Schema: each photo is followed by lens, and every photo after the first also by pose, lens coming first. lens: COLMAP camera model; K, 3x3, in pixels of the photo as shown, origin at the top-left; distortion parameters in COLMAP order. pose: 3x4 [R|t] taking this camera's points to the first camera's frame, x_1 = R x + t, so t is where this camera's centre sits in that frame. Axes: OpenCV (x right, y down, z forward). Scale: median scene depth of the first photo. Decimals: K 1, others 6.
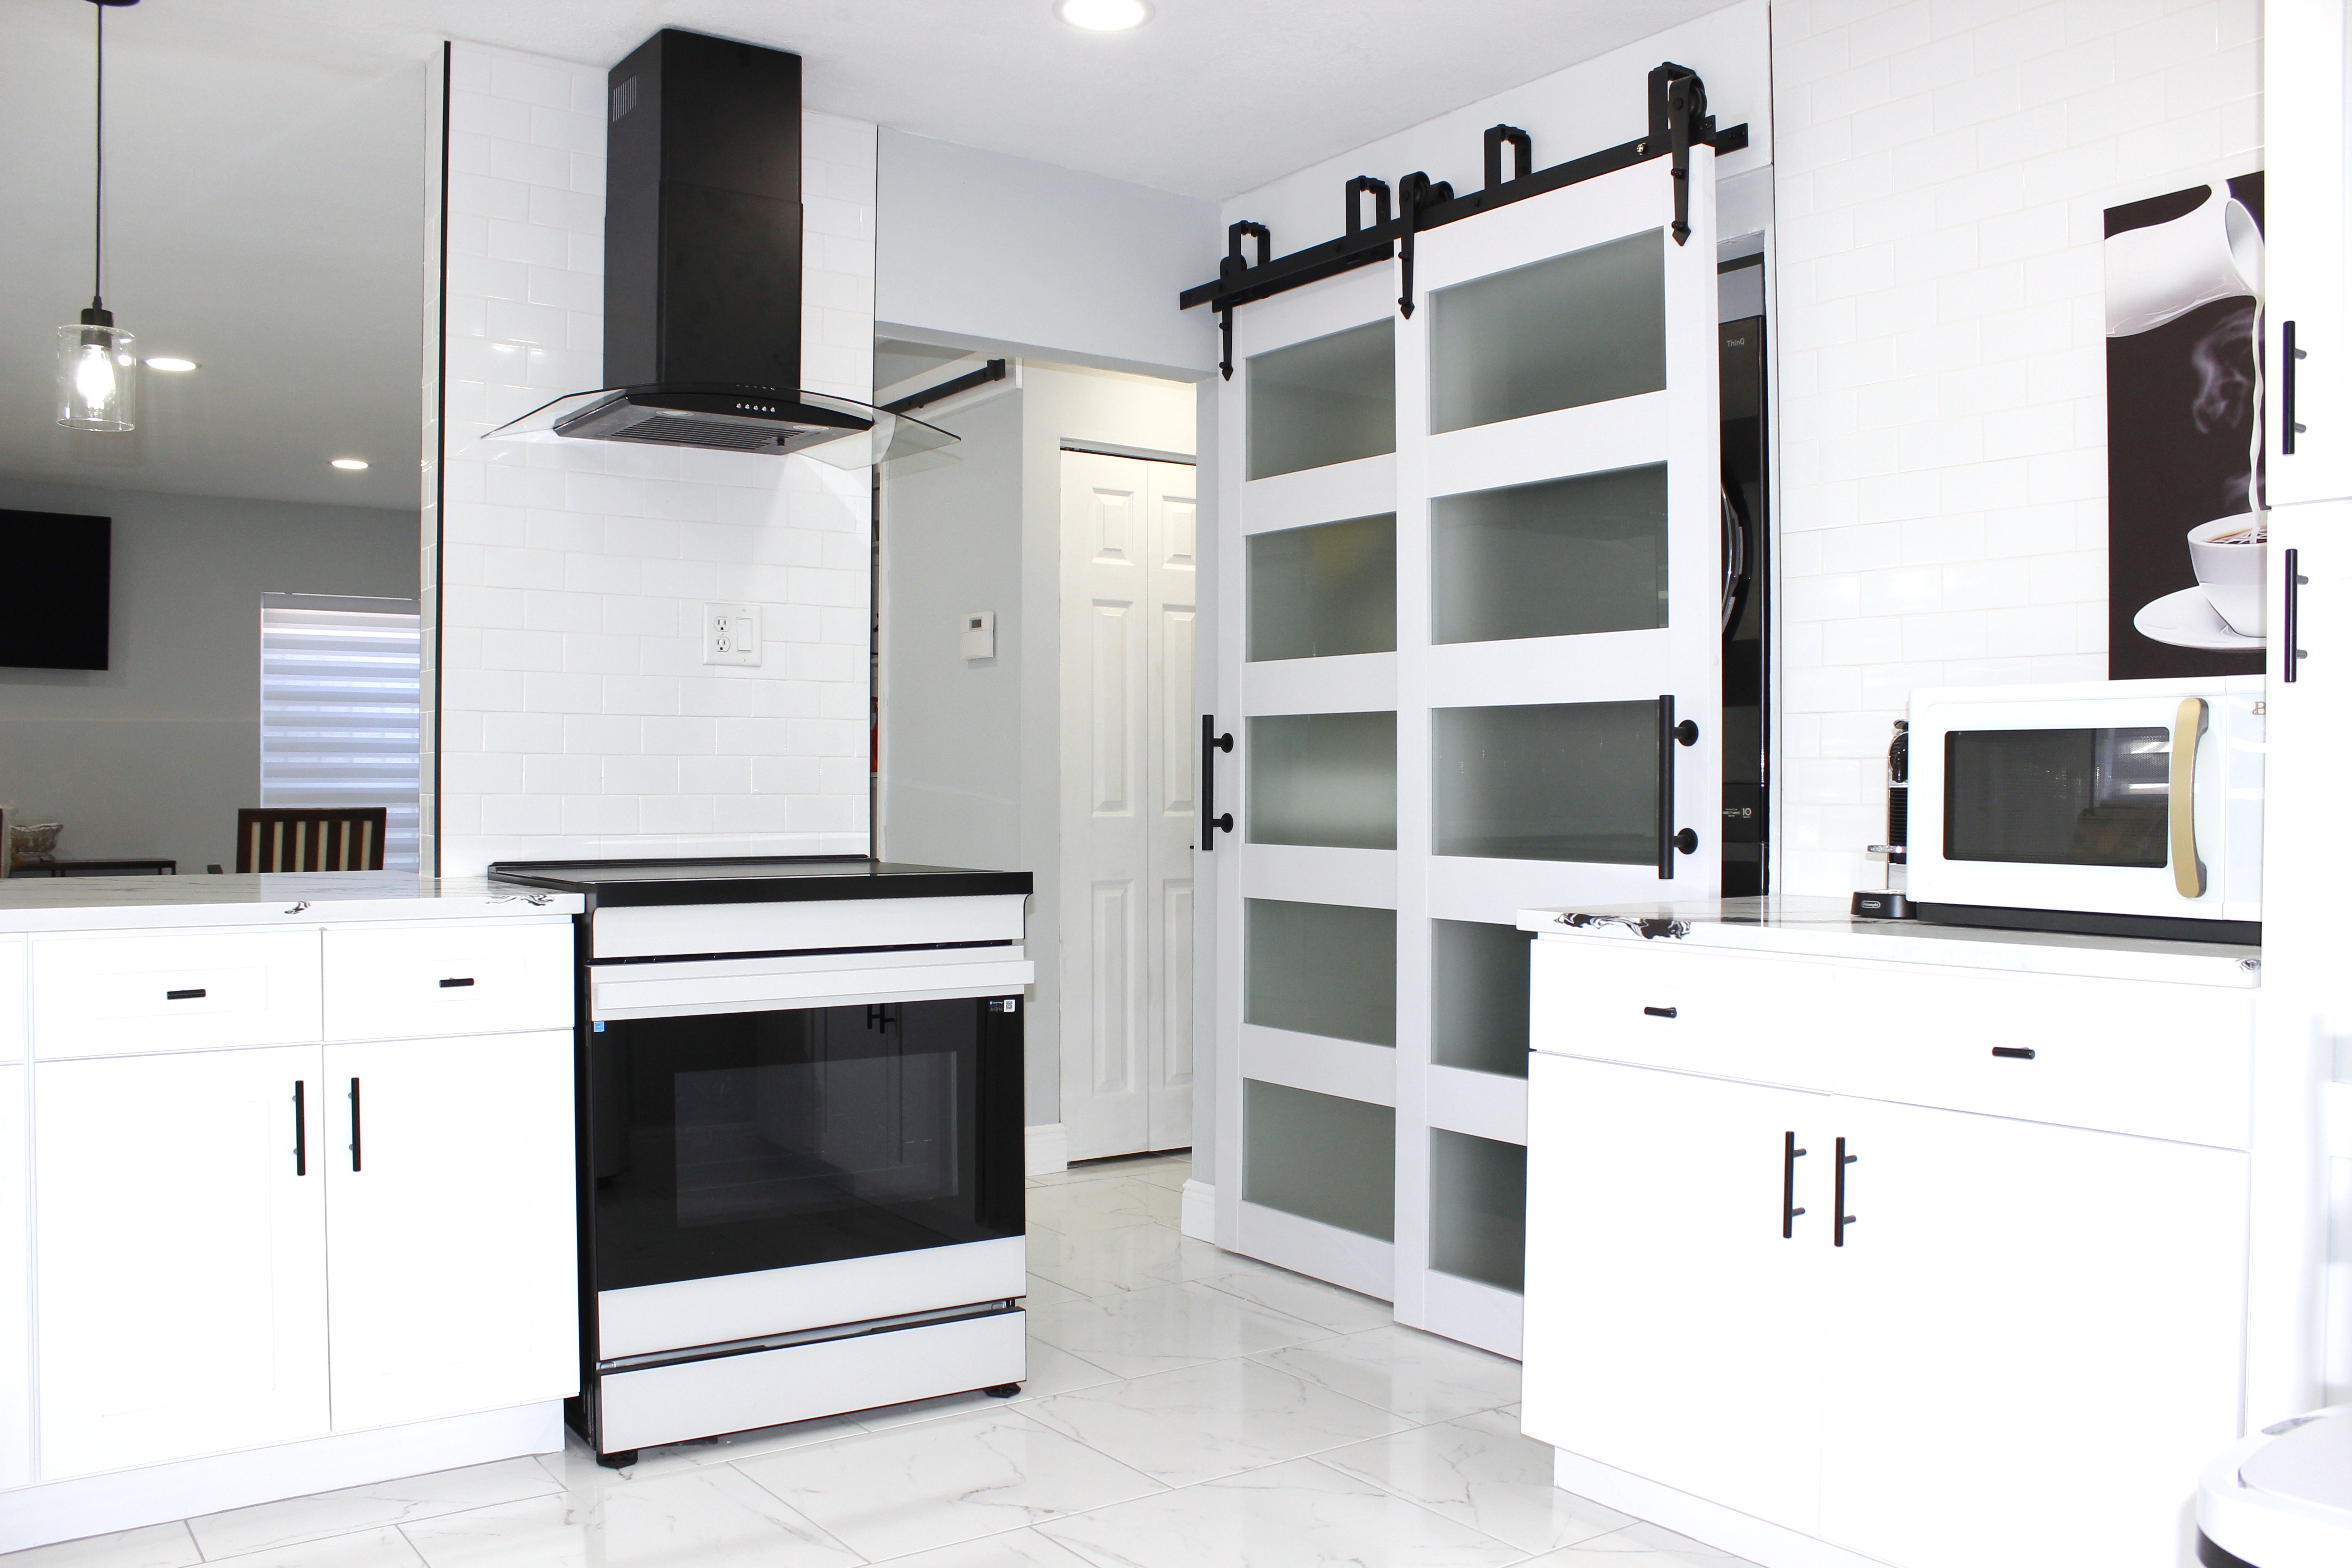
lens RADIAL K [[2014.1, 0, 1170.5], [0, 2014.1, 789.3], [0, 0, 1]] dist [-0.148818, 0.109273]
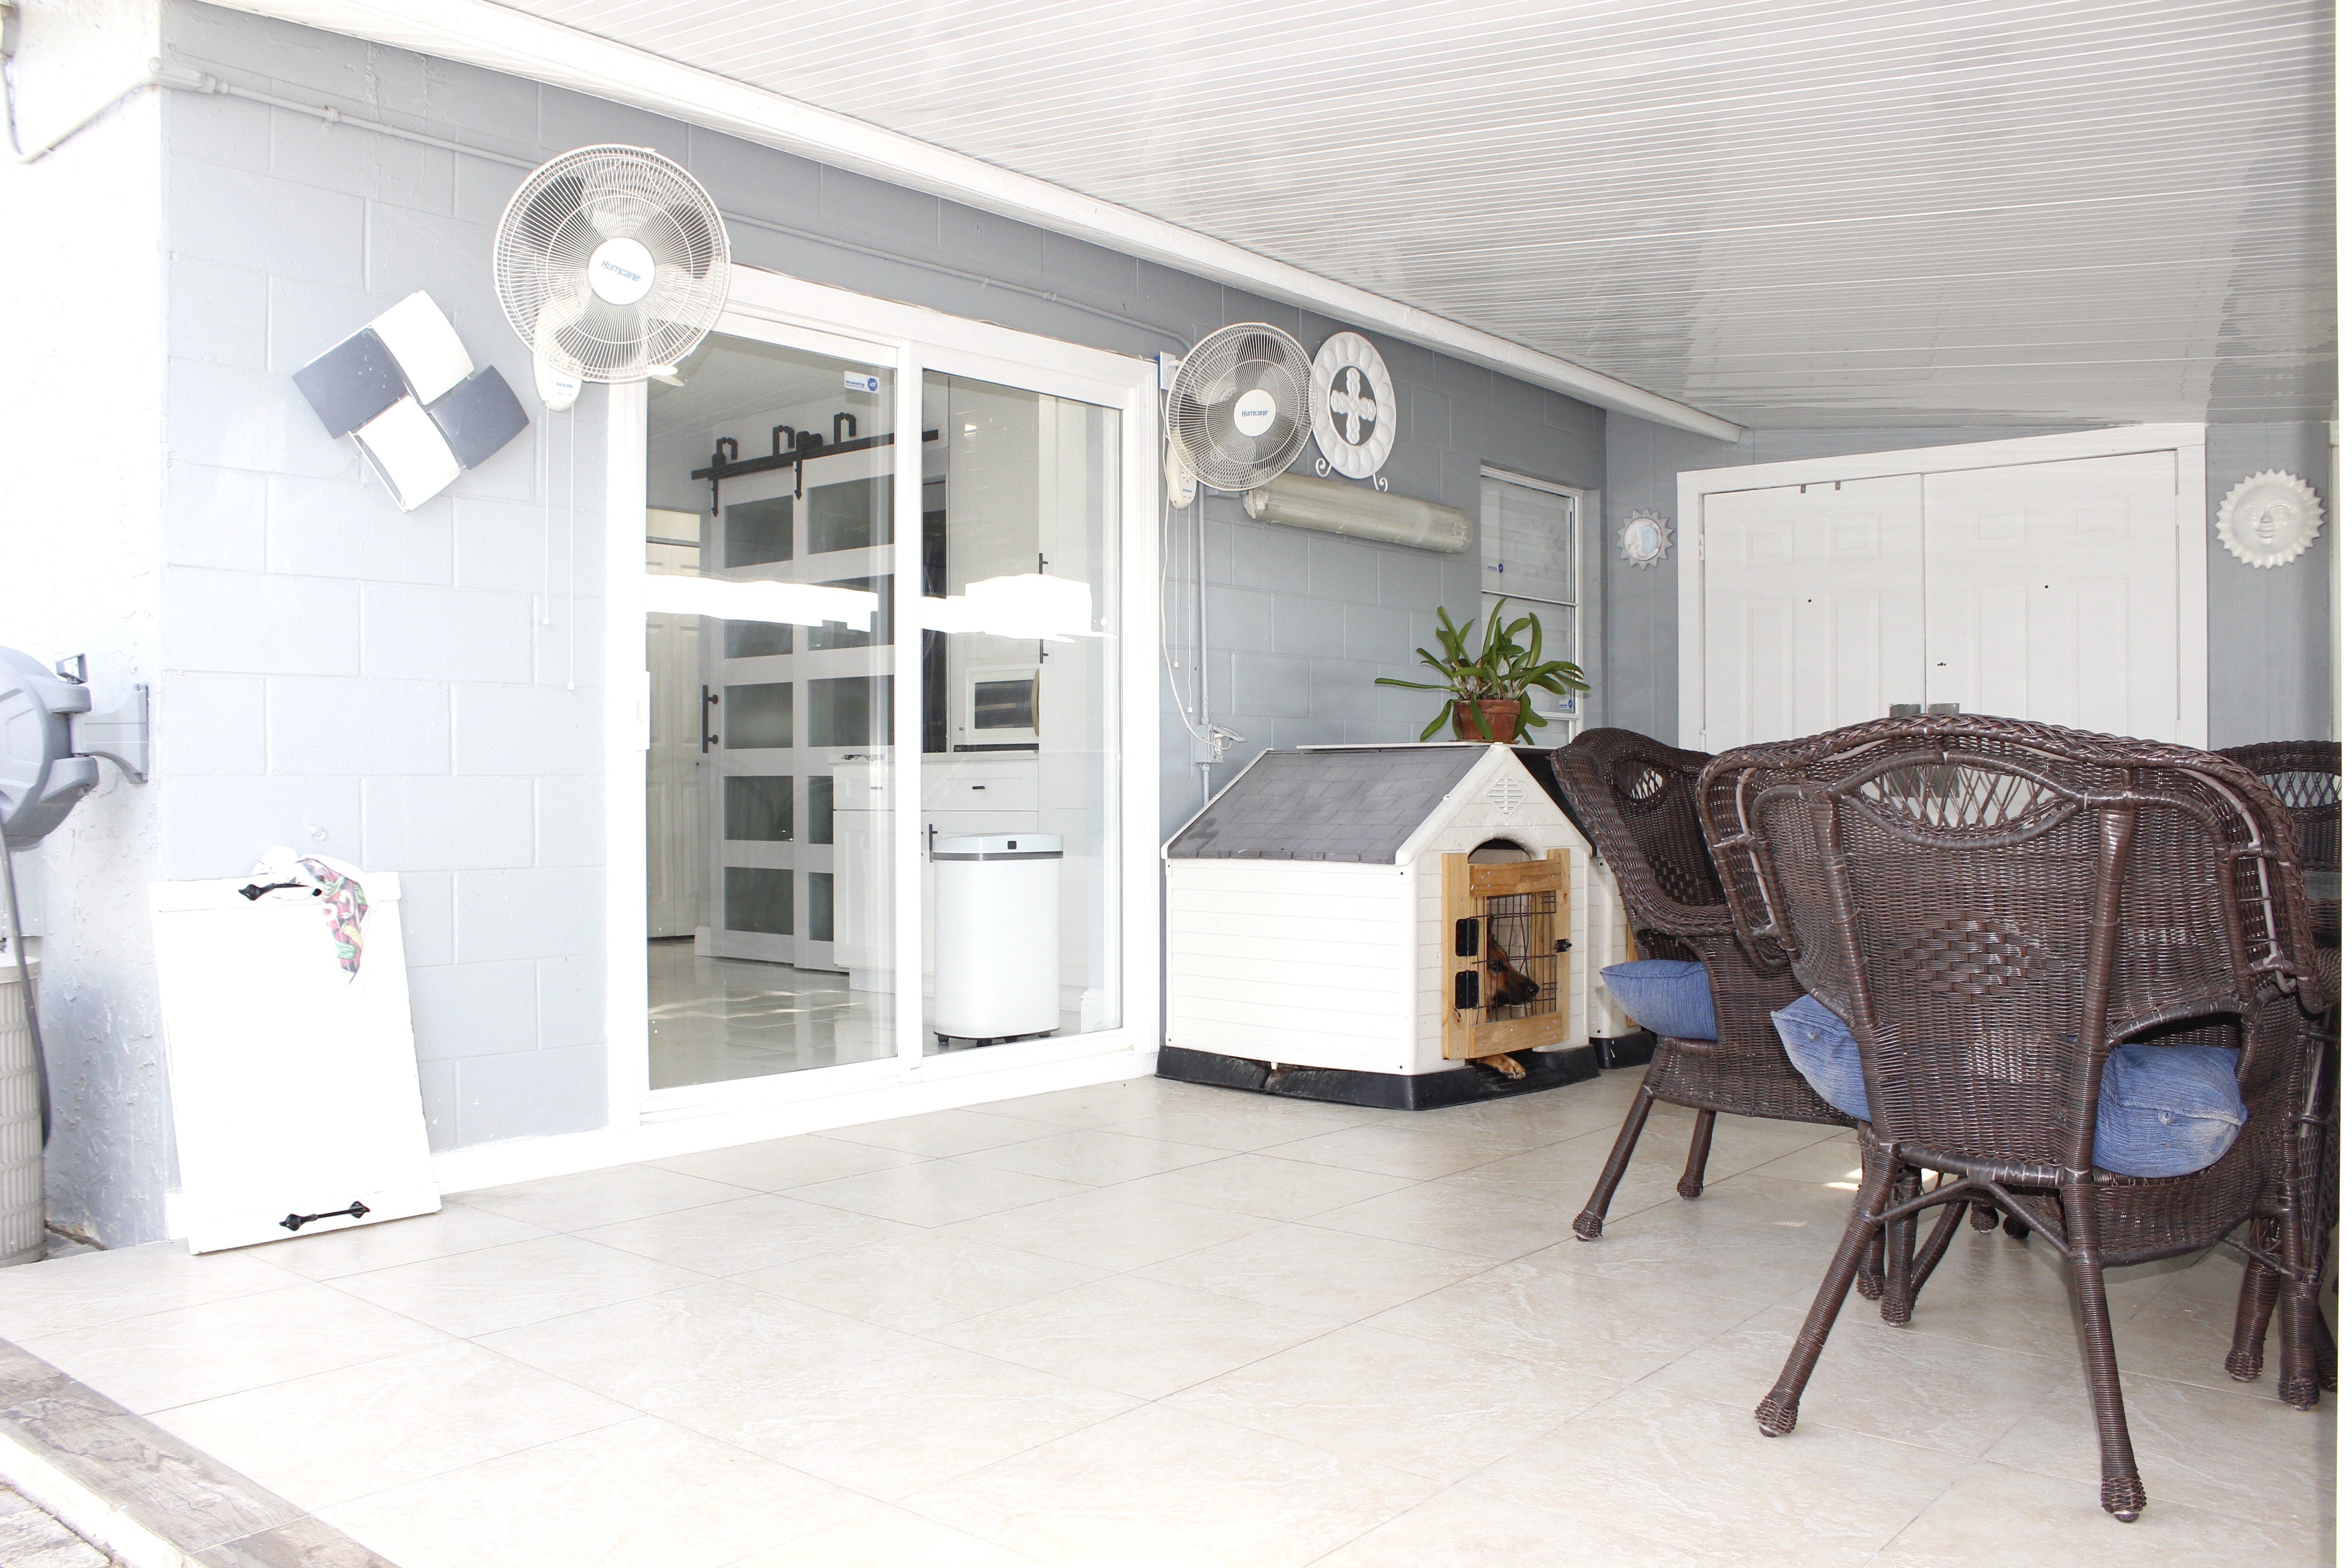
lens RADIAL K [[2014.1, 0, 1175.1], [0, 2014.1, 780.6], [0, 0, 1]] dist [-0.148818, 0.109273]
pose [[0.971353, -0.003689, 0.237613, 0.000319], [0.002548, 0.999984, 0.005107, 0.050016], [-0.237628, -0.004355, 0.971346, -1.061349]]
